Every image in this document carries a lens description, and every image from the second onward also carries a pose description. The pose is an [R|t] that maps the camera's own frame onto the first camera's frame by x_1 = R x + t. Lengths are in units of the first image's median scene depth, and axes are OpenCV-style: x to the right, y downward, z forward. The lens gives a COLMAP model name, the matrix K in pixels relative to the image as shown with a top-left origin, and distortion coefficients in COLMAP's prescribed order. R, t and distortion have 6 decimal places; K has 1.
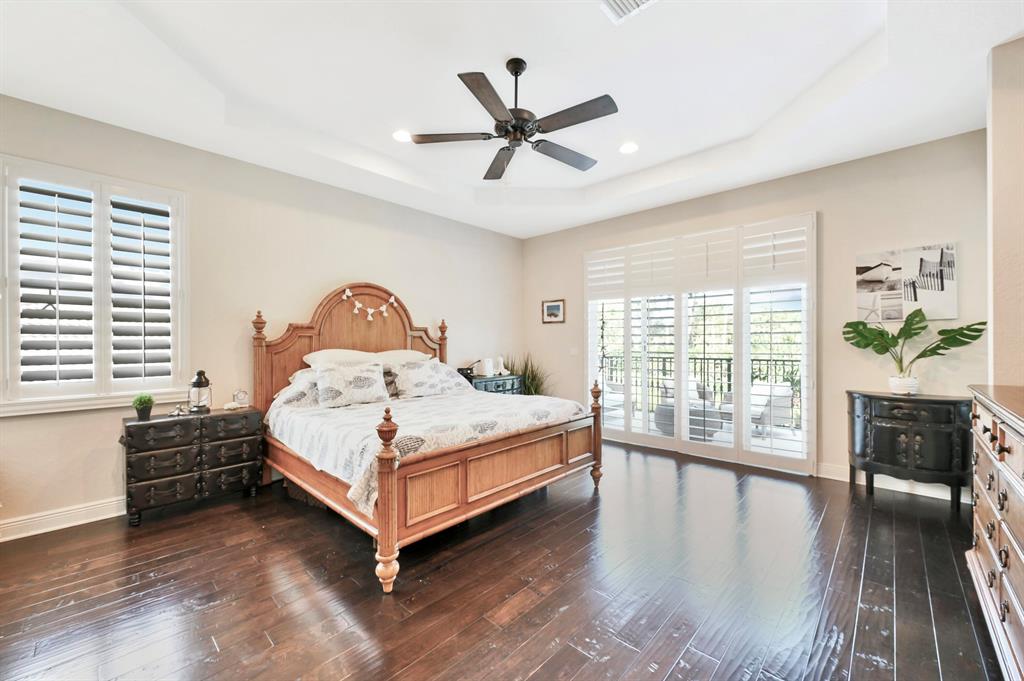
lens RADIAL K [[418.8, 0, 513.5], [0, 418.8, 332.1], [0, 0, 1]] dist [0.001846, 0.000267]
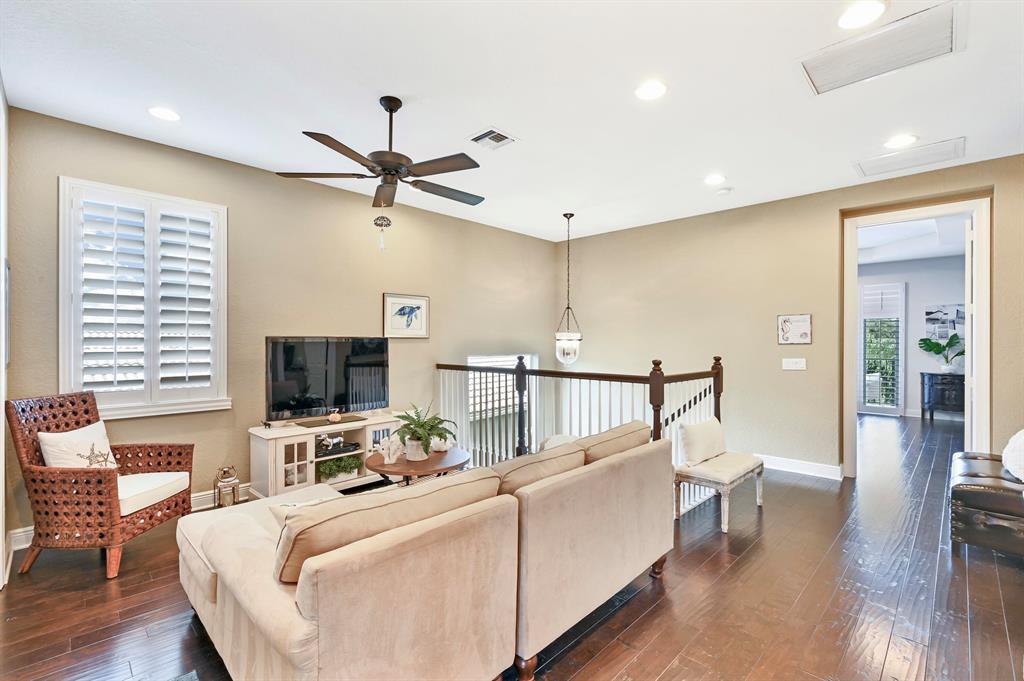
lens RADIAL K [[460.7, 0, 510.9], [0, 460.7, 345.4], [0, 0, 1]] dist [-0.003303, -0.000453]
pose [[0.999168, -0.002159, -0.040724, -1.136827], [0.002648, 0.999925, 0.011976, -0.025966], [0.040695, -0.012074, 0.999099, -1.349785]]
